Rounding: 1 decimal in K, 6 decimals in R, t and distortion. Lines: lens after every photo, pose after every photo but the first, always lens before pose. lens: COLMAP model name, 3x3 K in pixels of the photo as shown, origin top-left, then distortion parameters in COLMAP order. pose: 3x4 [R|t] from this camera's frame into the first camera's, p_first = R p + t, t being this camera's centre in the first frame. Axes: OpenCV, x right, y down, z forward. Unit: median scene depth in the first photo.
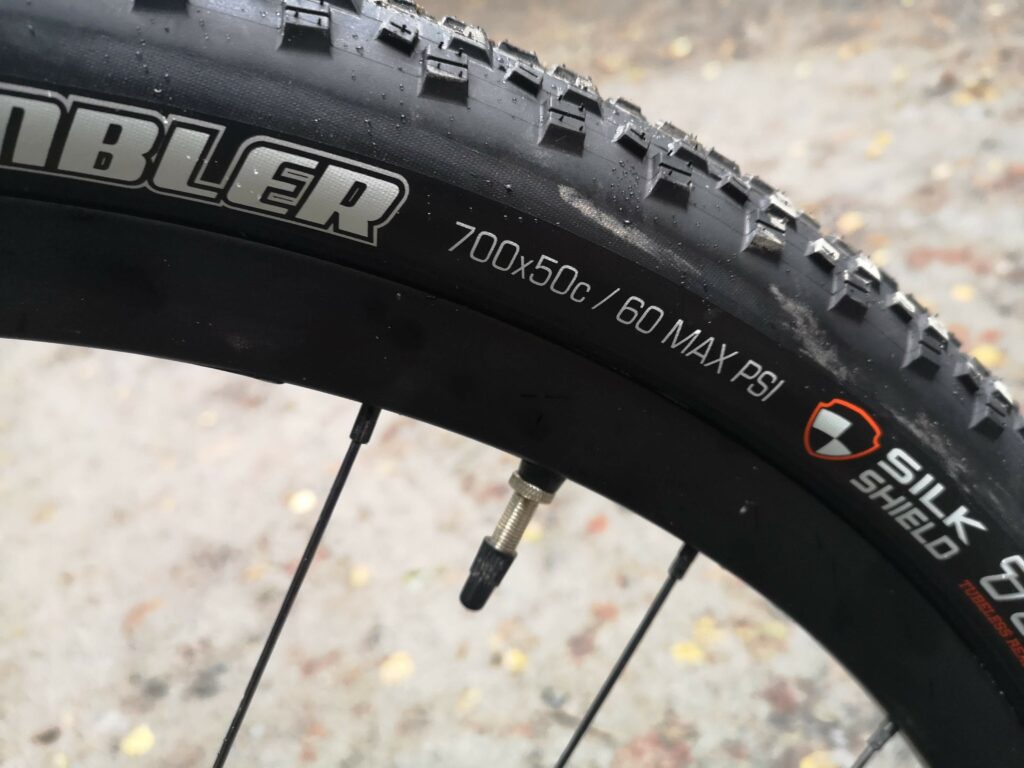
lens RADIAL K [[820.1, 0, 512.8], [0, 820.1, 429.0], [0, 0, 1]] dist [-0.039366, -0.005814]
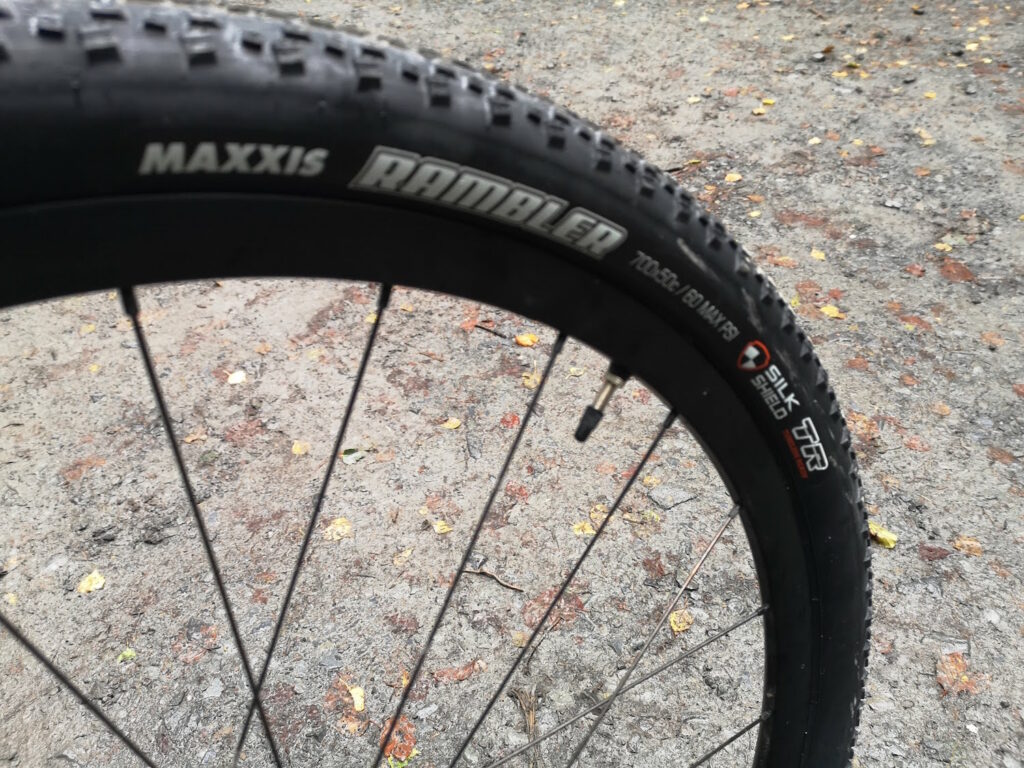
lens RADIAL K [[804.1, 0, 512.0], [0, 804.1, 384.0], [0, 0, 1]] dist [-0.000294, -0.003344]
pose [[0.921046, 0.027140, 0.388506, -0.957073], [-0.053498, 0.996929, 0.057187, -0.010993], [-0.385761, -0.073457, 0.919670, -0.665567]]
